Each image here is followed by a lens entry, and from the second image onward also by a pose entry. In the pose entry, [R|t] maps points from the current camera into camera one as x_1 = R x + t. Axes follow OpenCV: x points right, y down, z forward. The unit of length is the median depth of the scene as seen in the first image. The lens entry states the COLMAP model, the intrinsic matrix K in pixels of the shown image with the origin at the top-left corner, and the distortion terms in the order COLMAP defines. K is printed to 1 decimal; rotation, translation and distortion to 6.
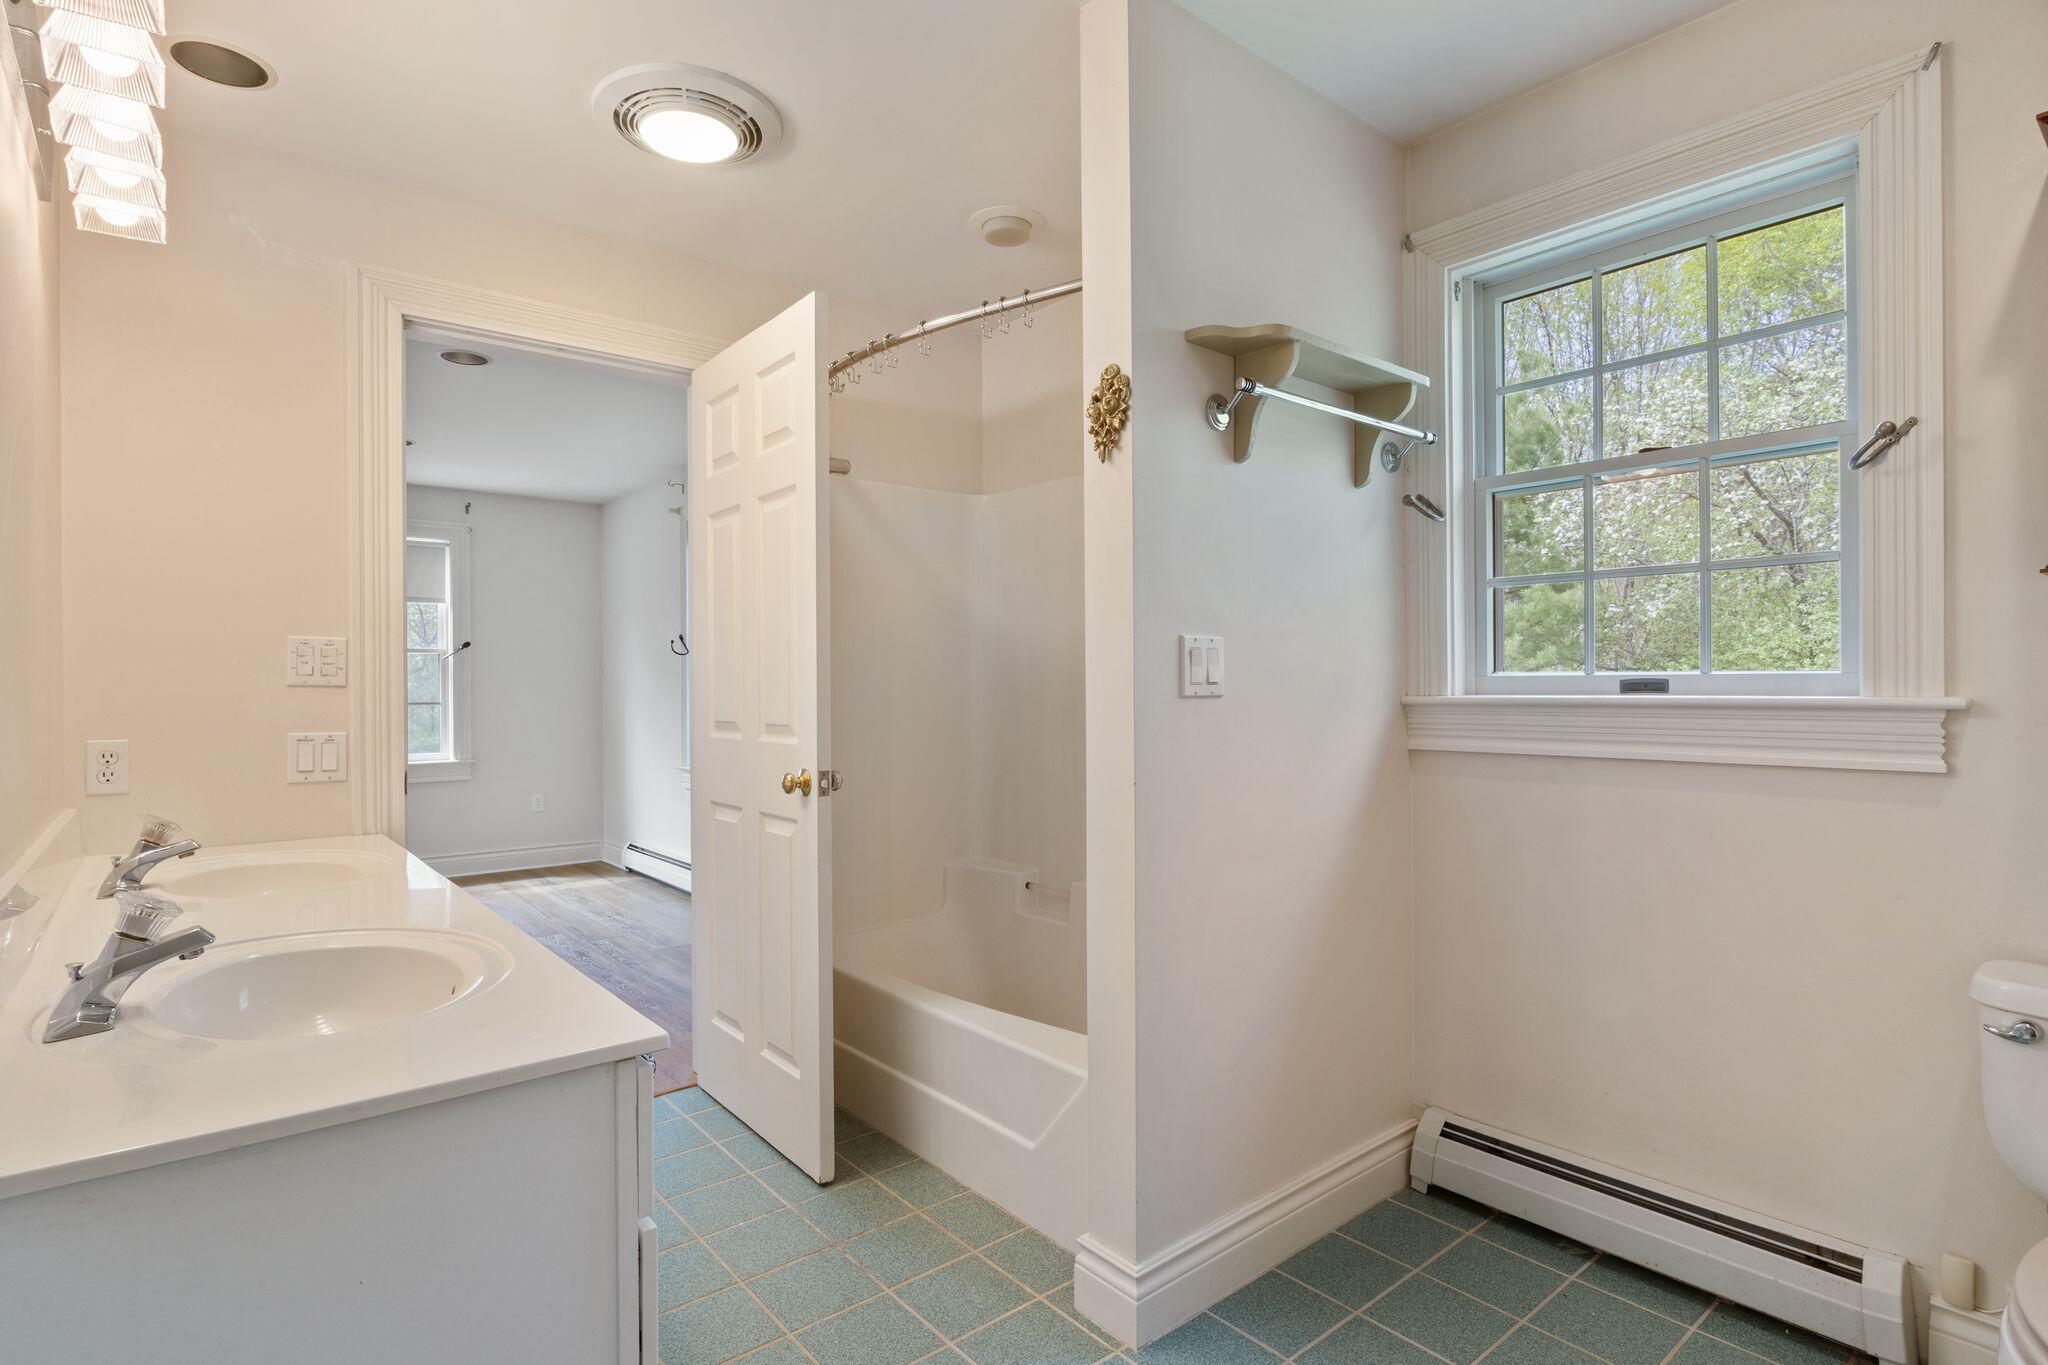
lens RADIAL K [[1035.5, 0, 1016.8], [0, 1035.5, 683.0], [0, 0, 1]] dist [-0.008459, 0.000225]
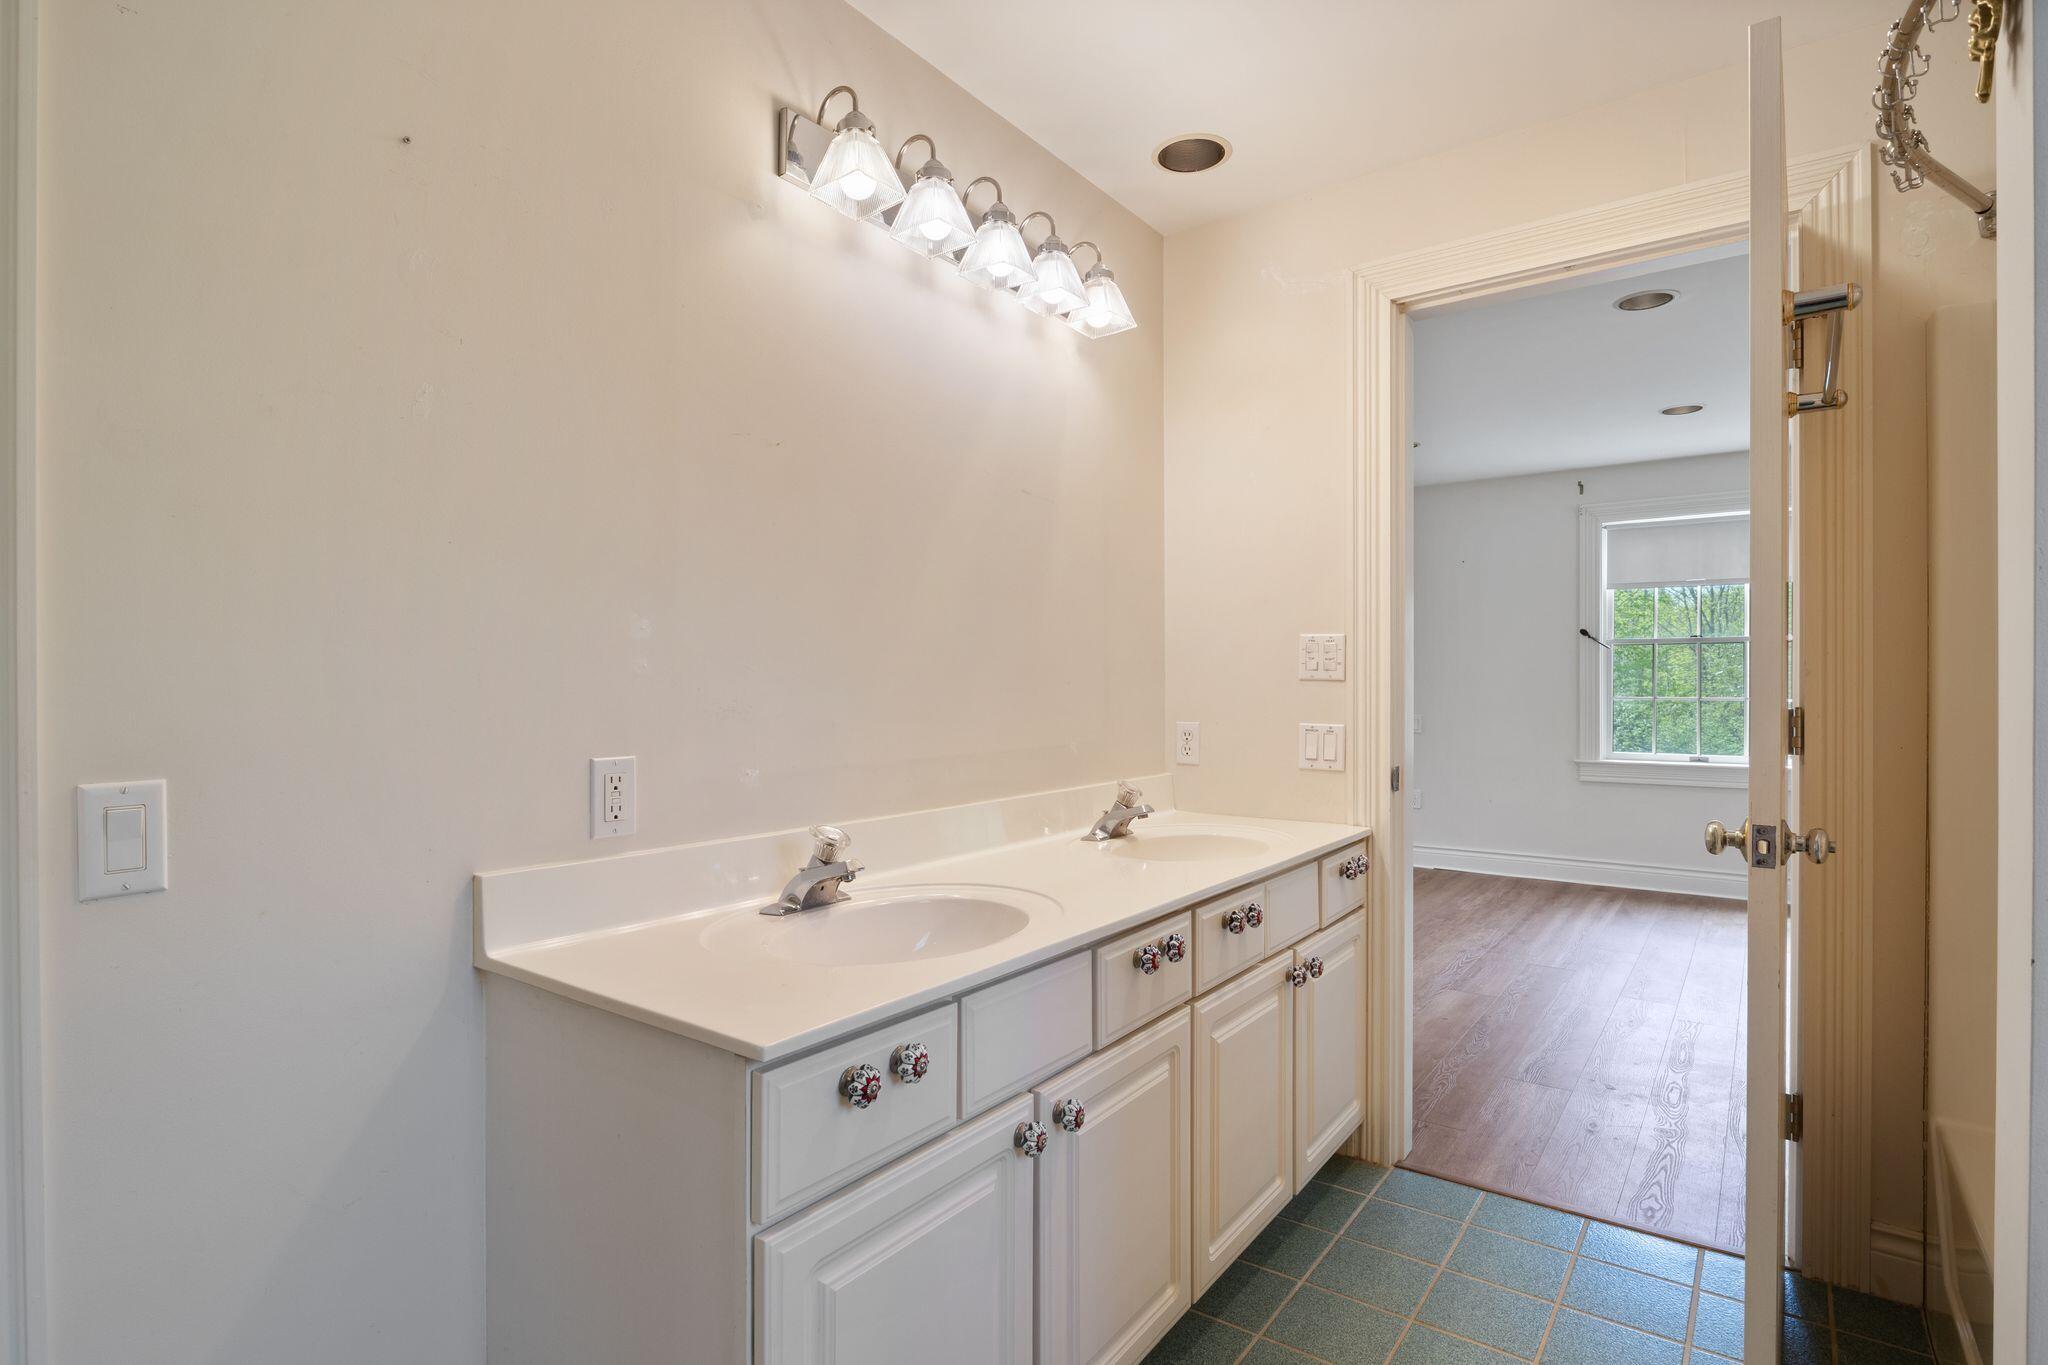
lens RADIAL K [[1035.5, 0, 1022.2], [0, 1035.5, 671.9], [0, 0, 1]] dist [-0.008459, 0.000225]
pose [[0.241746, -0.004405, -0.970330, 0.285534], [0.002217, 0.999990, -0.003988, -0.001966], [0.970337, -0.001188, 0.241753, 0.444653]]
